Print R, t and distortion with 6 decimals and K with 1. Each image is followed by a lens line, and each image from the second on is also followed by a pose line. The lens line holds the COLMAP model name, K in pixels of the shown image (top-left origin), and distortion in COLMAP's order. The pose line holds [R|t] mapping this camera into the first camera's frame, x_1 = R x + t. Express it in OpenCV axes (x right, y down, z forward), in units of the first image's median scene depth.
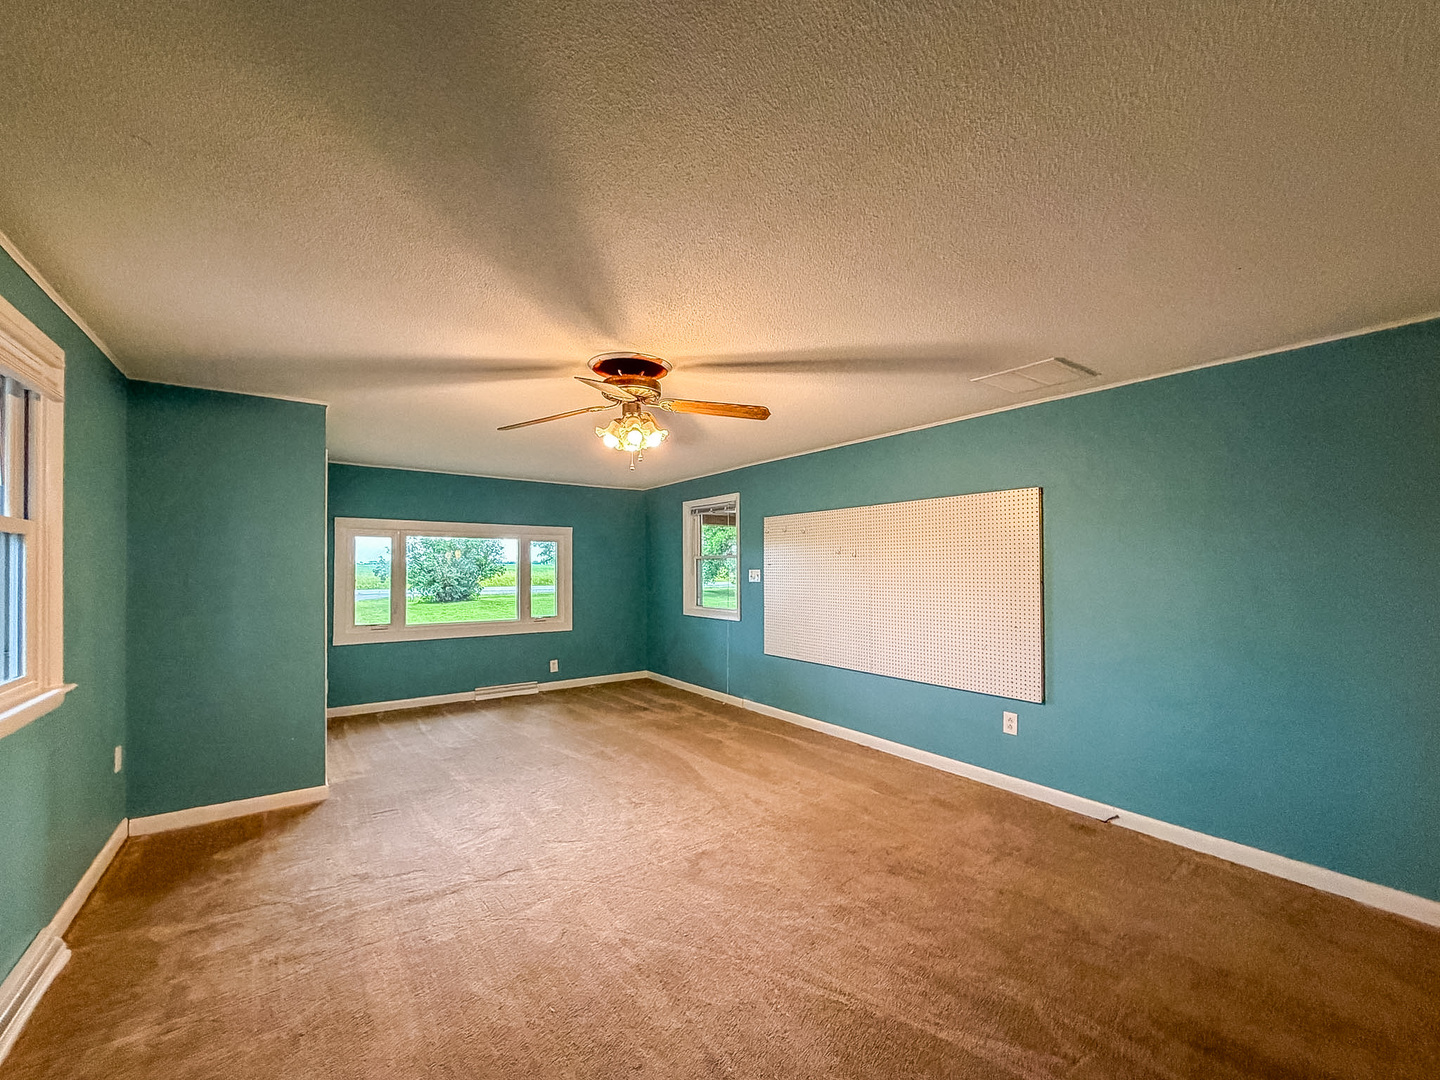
lens RADIAL K [[579.7, 0, 724.4], [0, 579.7, 557.9], [0, 0, 1]] dist [0.000250, 0.000055]
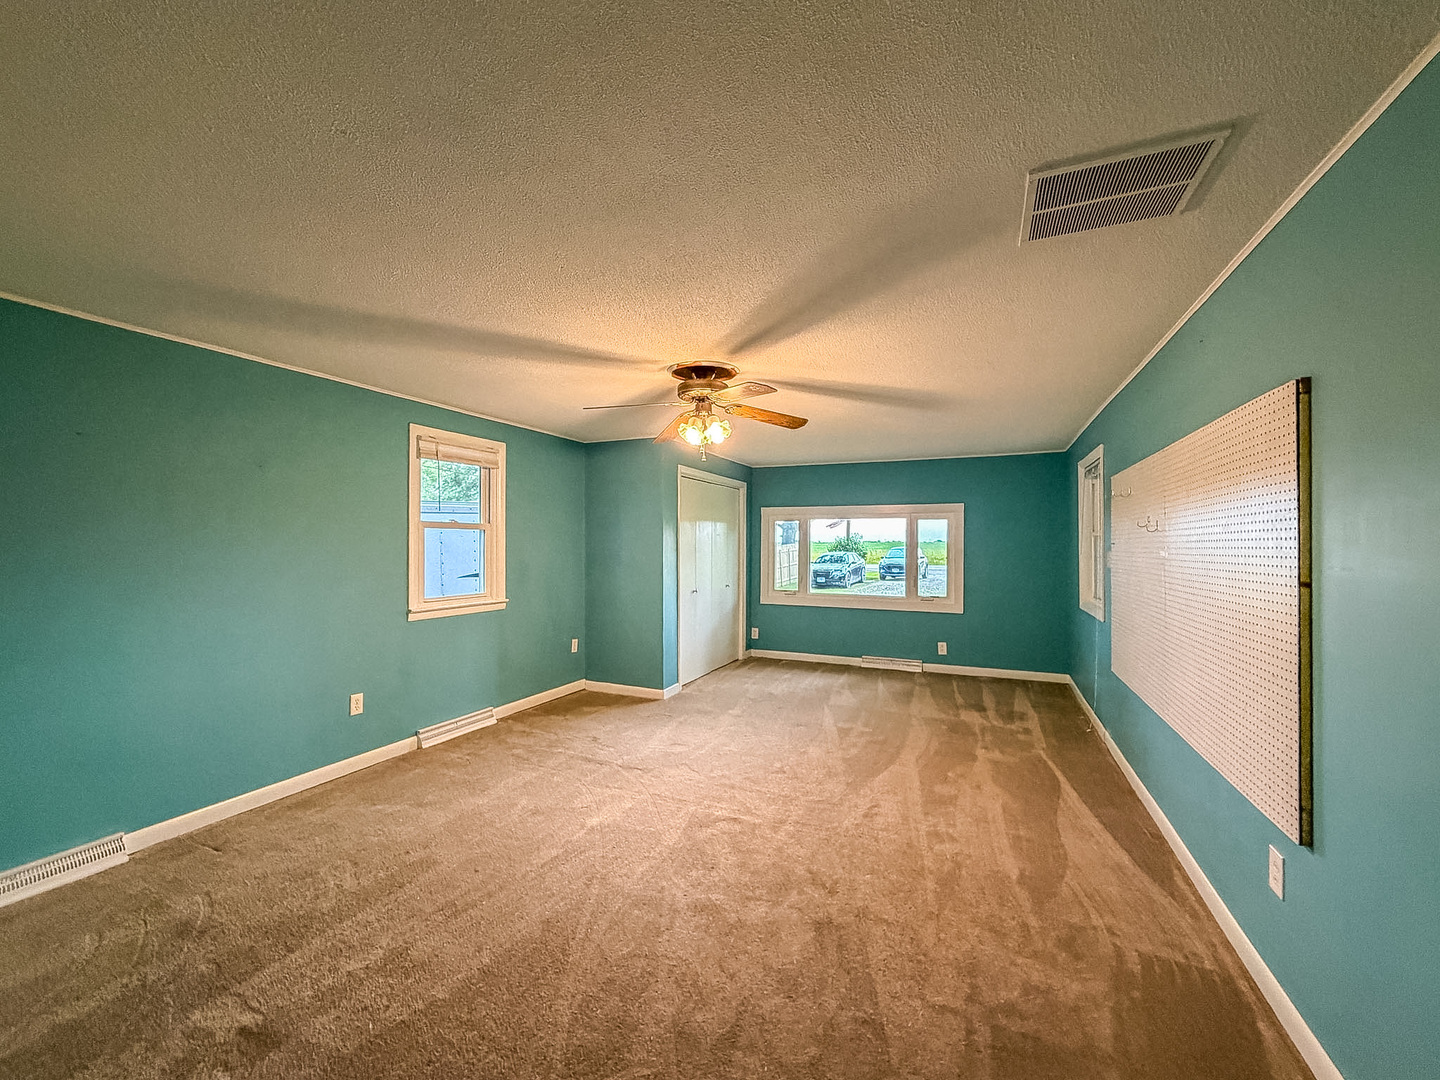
lens RADIAL K [[584.0, 0, 703.5], [0, 584.0, 545.1], [0, 0, 1]] dist [0.001287, 0.000067]
pose [[0.503352, 0.005795, -0.864062, 0.570808], [0.009747, 0.999876, 0.012384, -0.000502], [0.864026, -0.014655, 0.503233, 0.287755]]
